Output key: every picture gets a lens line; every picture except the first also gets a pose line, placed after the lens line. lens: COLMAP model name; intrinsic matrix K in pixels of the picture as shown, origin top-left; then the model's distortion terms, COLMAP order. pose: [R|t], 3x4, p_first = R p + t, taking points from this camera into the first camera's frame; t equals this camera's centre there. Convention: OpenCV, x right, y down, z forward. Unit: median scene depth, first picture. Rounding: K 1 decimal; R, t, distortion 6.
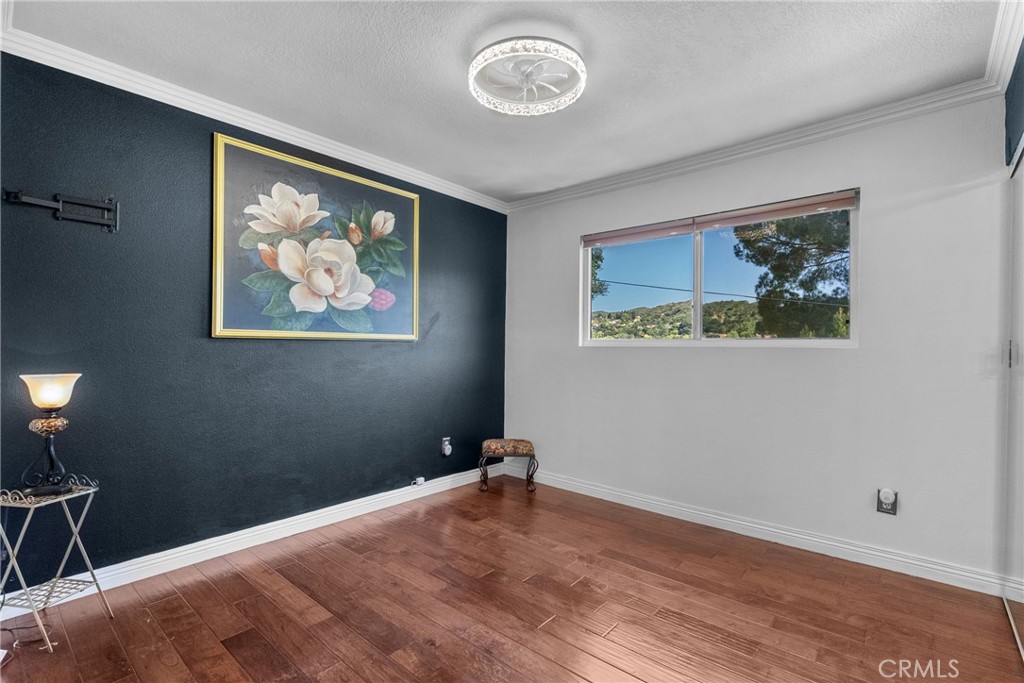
lens RADIAL K [[467.0, 0, 504.9], [0, 467.0, 344.7], [0, 0, 1]] dist [0.001592, 0.001387]
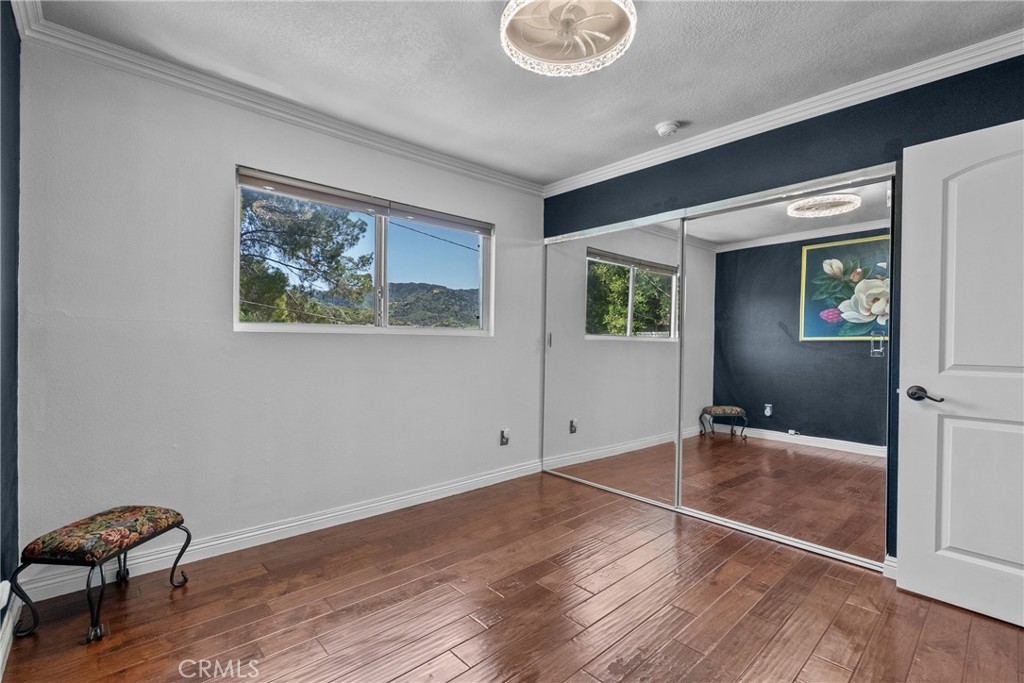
lens RADIAL K [[467.0, 0, 504.9], [0, 467.0, 344.7], [0, 0, 1]] dist [0.001592, 0.001387]
pose [[0.111643, -0.016168, 0.993617, -0.714464], [-0.019490, 0.999640, 0.018456, 0.004620], [-0.993557, -0.021426, 0.111288, 0.858323]]
